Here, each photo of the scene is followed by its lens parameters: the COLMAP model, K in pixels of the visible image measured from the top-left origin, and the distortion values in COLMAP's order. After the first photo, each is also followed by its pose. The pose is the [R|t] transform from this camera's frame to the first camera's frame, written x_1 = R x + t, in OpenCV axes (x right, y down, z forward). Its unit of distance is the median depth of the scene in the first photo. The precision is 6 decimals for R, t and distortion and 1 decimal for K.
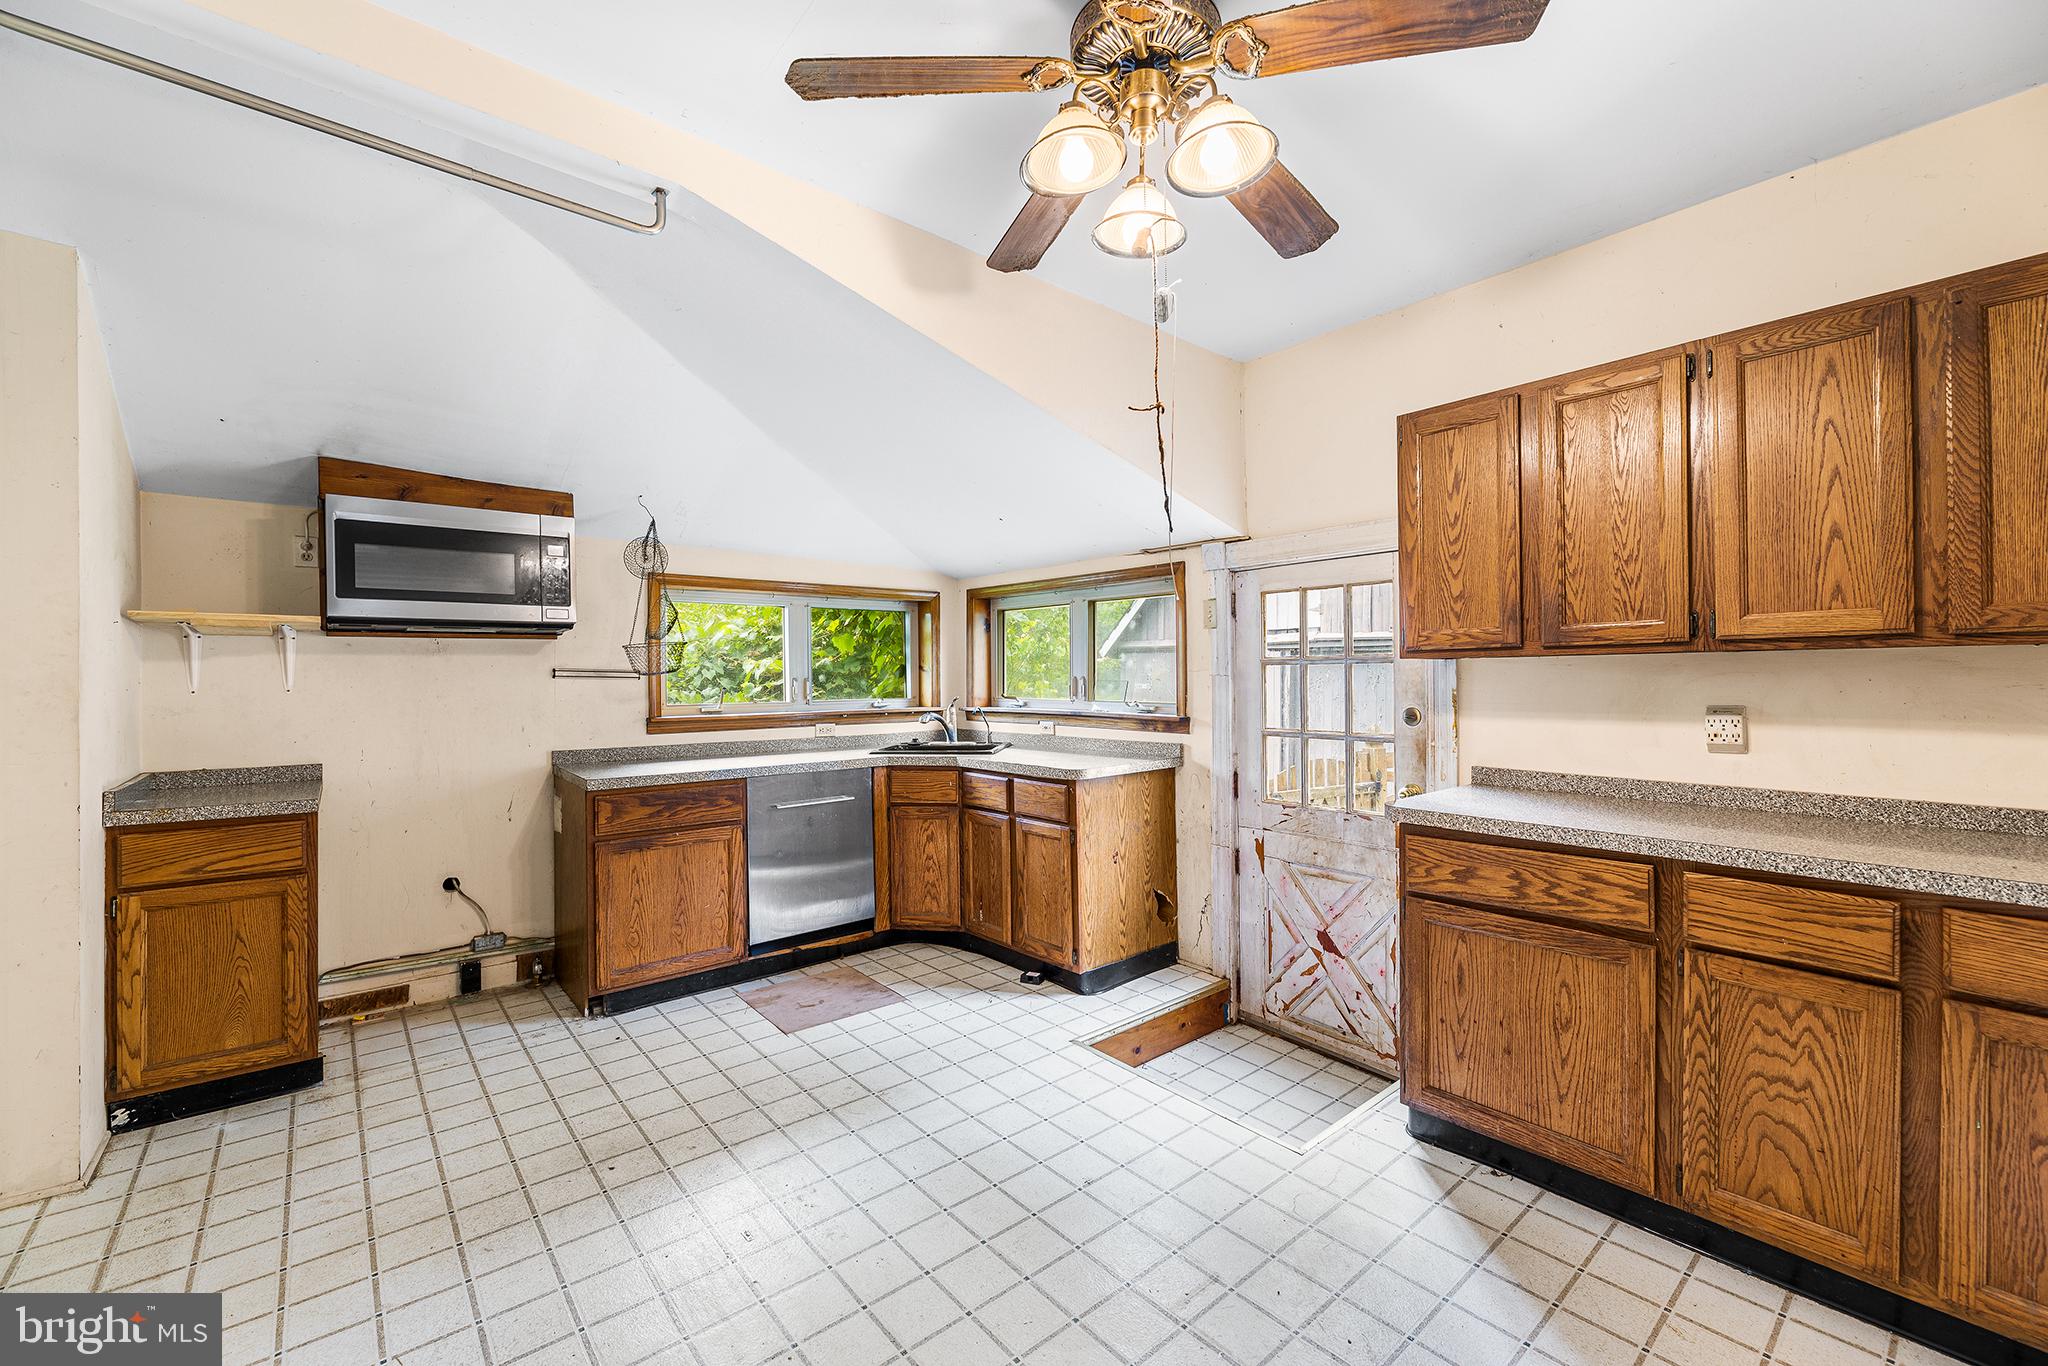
lens RADIAL K [[844.0, 0, 1011.3], [0, 844.0, 678.9], [0, 0, 1]] dist [0.006507, -0.001082]
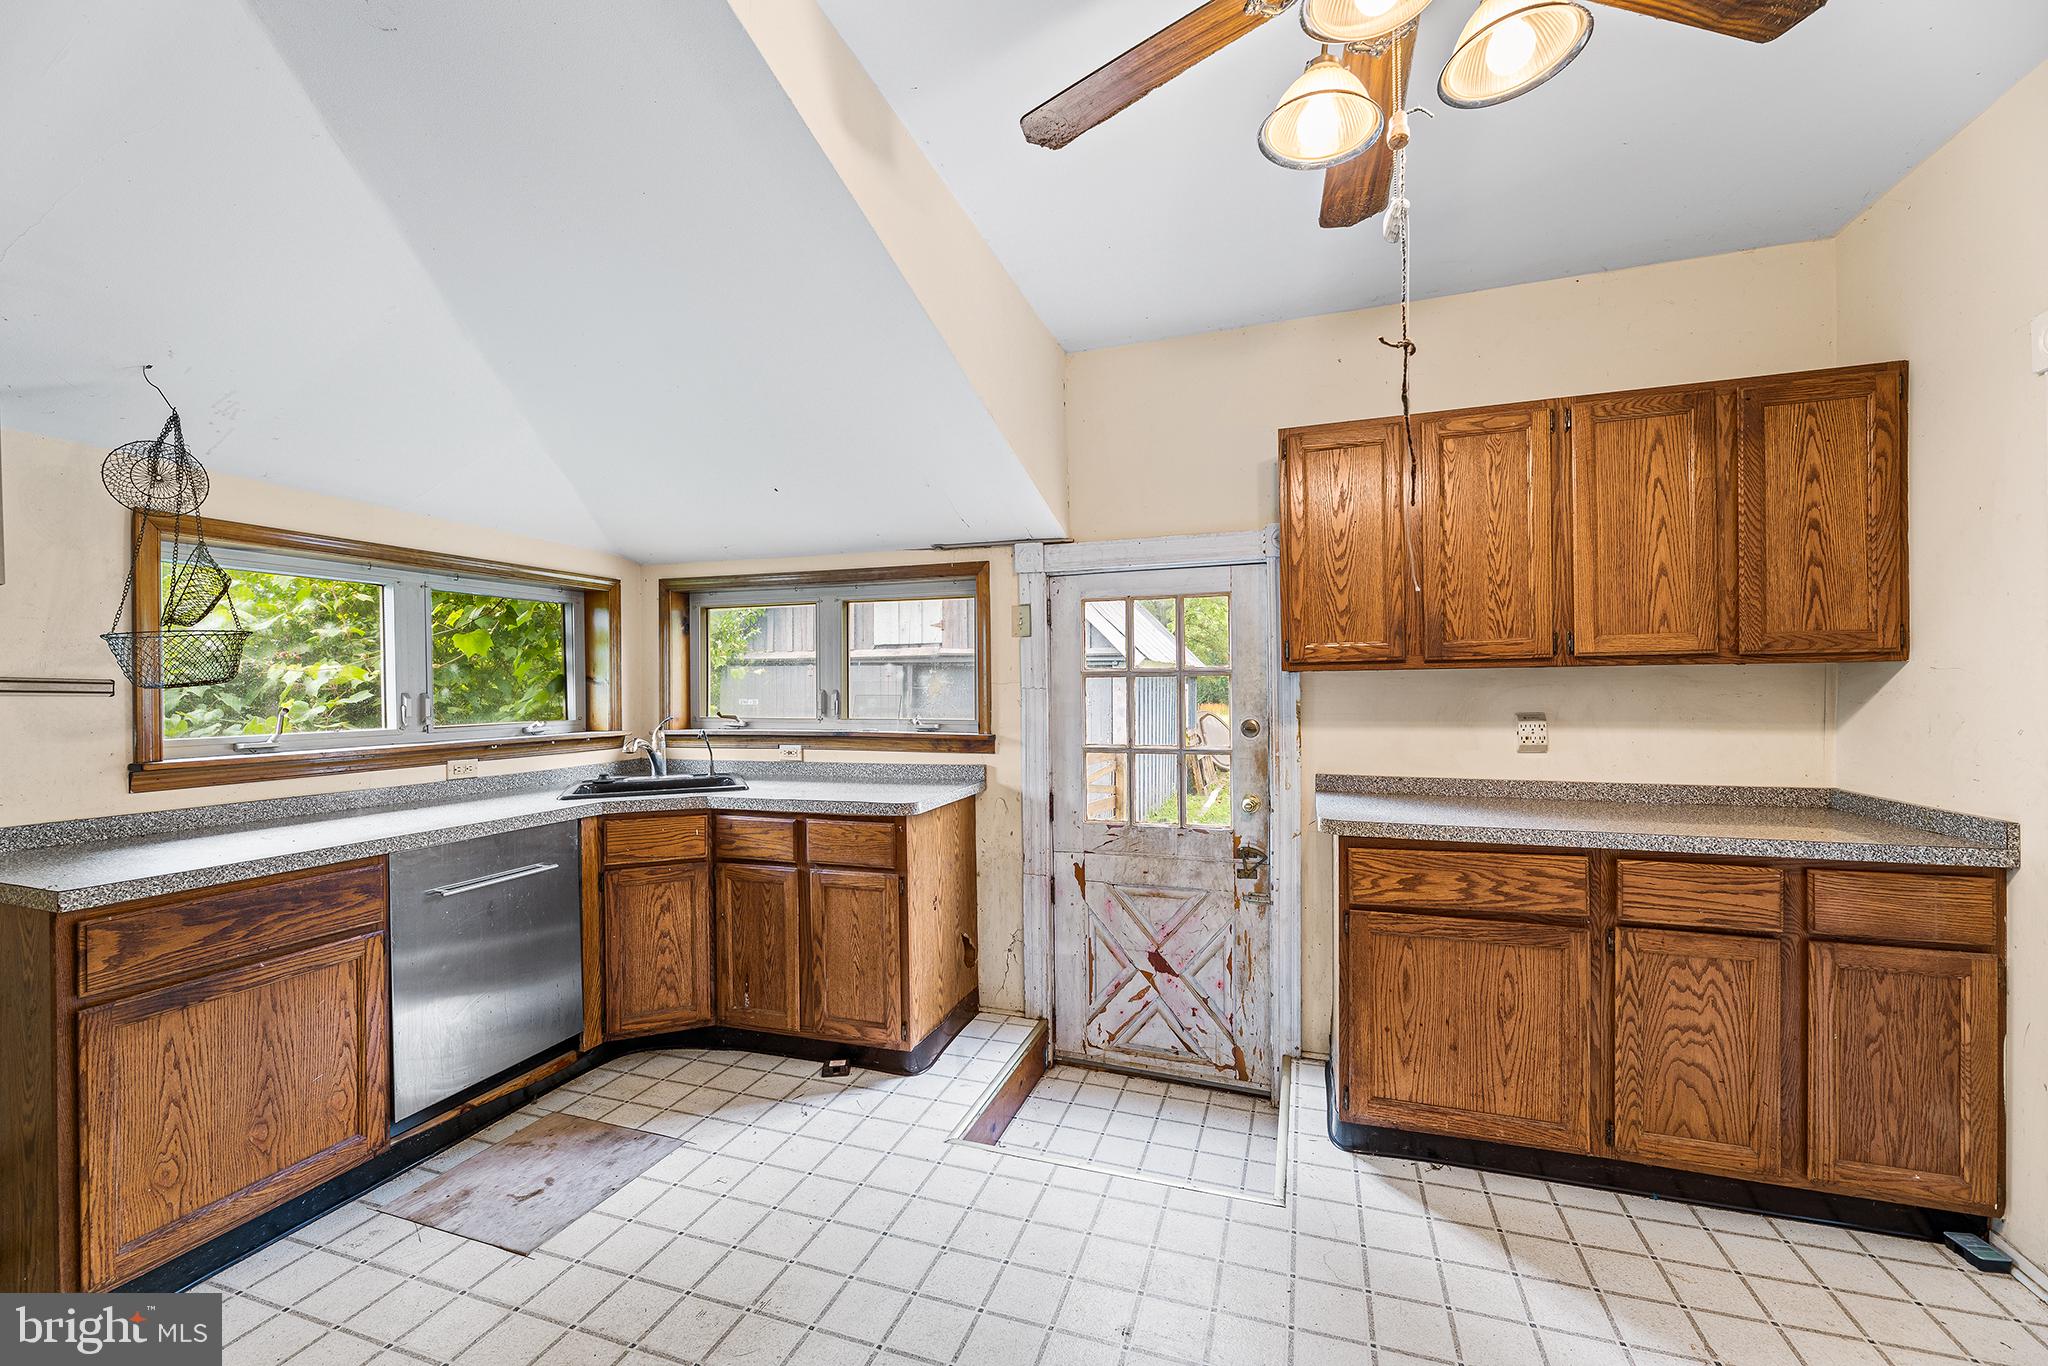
lens RADIAL K [[844.0, 0, 1016.2], [0, 844.0, 689.1], [0, 0, 1]] dist [0.006507, -0.001082]
pose [[0.853466, -0.000285, 0.521148, -0.277185], [0.003354, 0.999982, -0.004946, 0.001284], [-0.521137, 0.005970, 0.853452, 0.259051]]
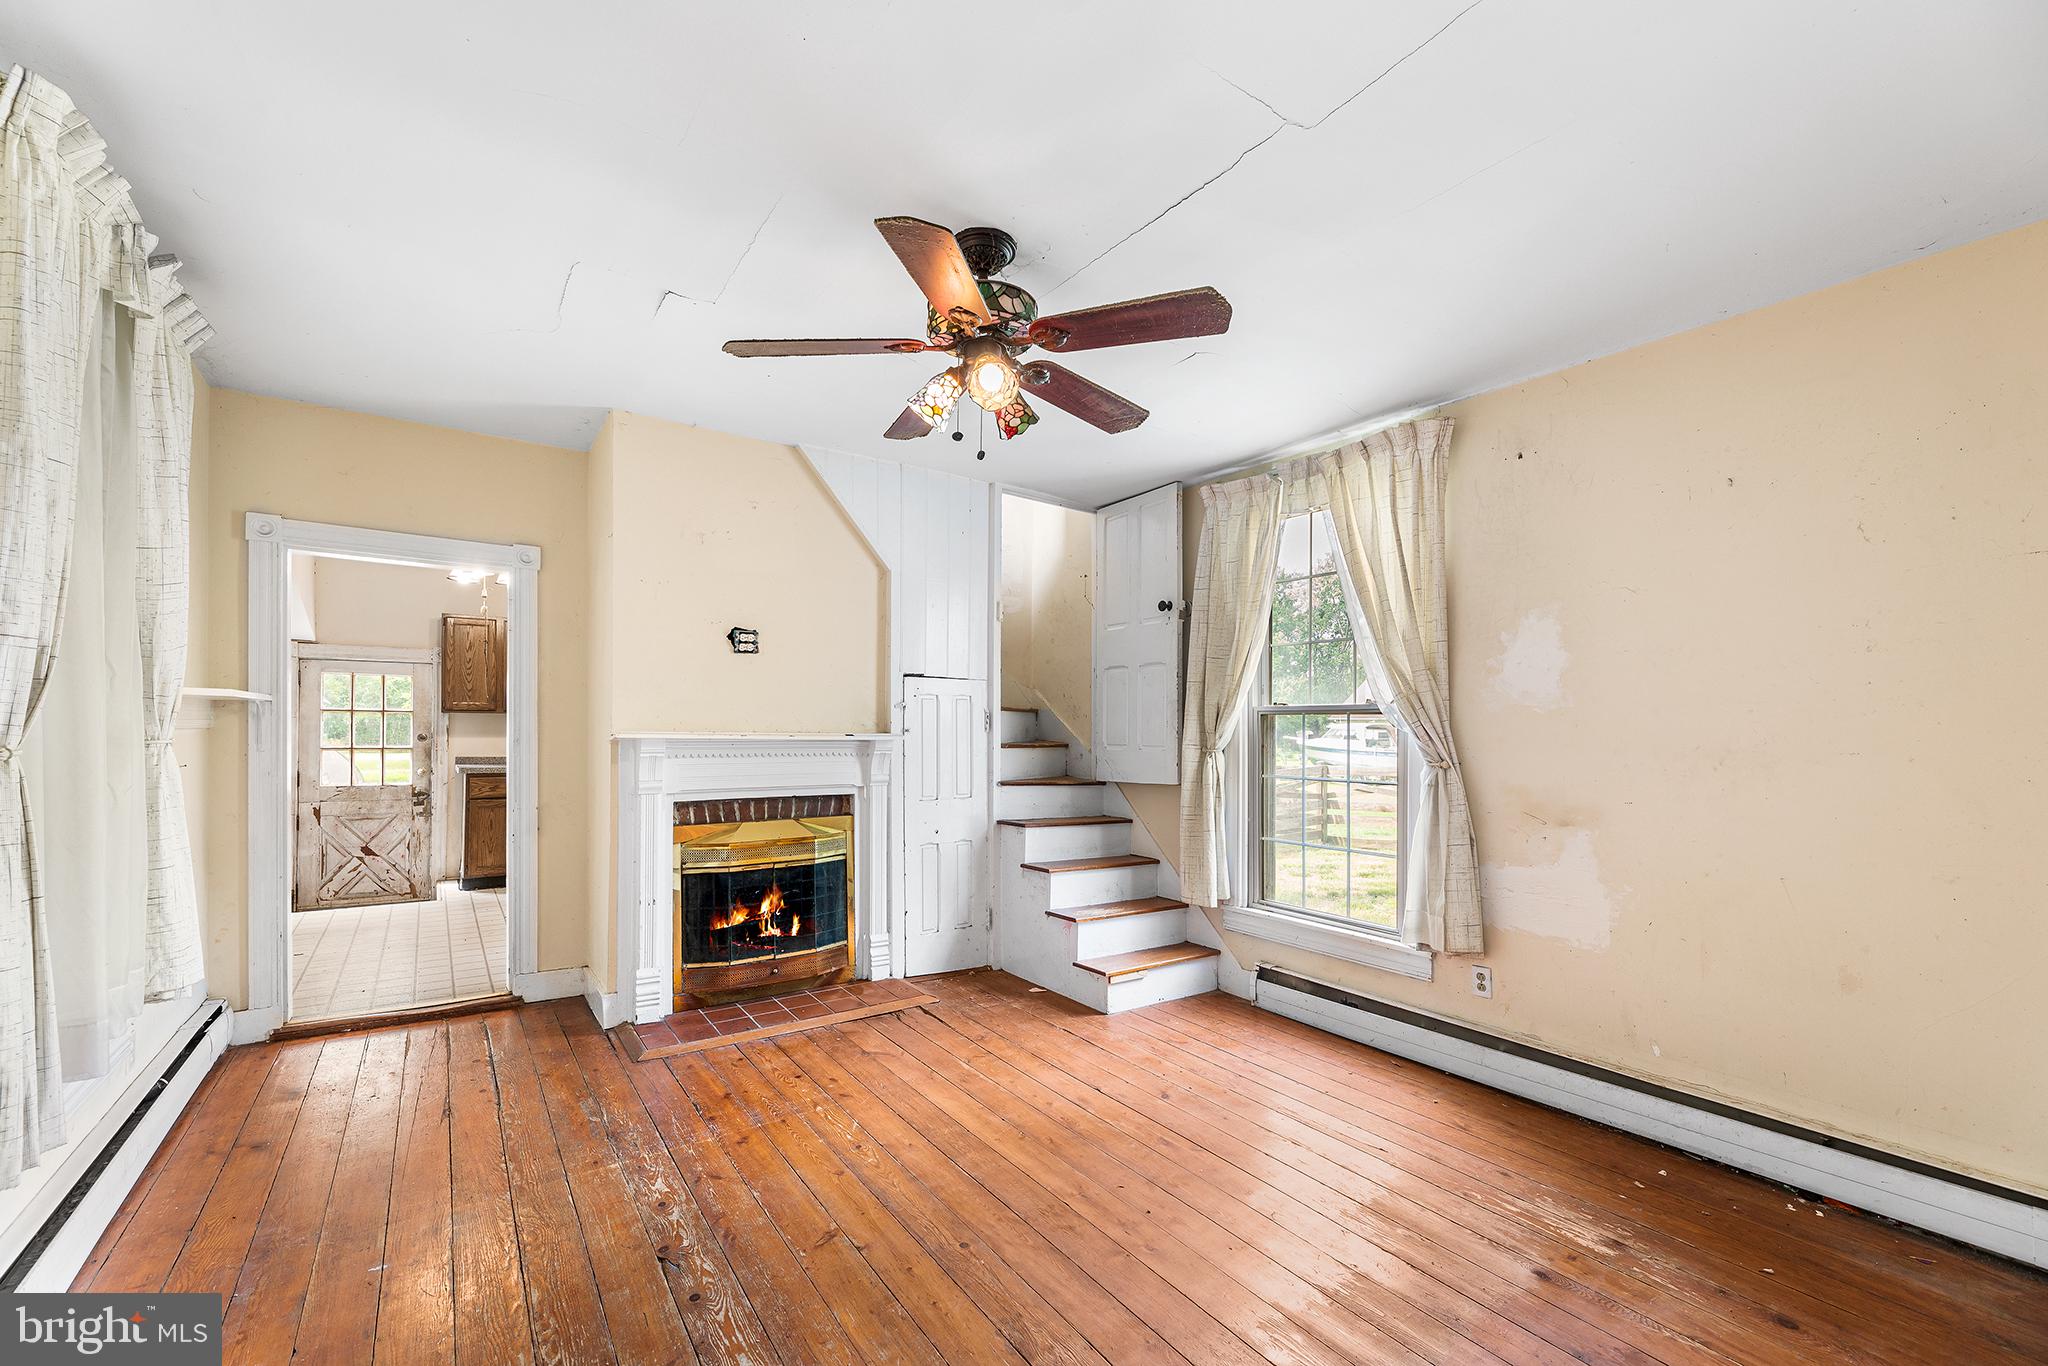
lens RADIAL K [[844.0, 0, 1006.0], [0, 844.0, 725.2], [0, 0, 1]] dist [0.006507, -0.001082]
pose [[0.091876, 0.010193, 0.995718, -1.518043], [-0.011523, 0.999892, -0.009172, 0.013372], [-0.995704, -0.010631, 0.091984, -0.703769]]
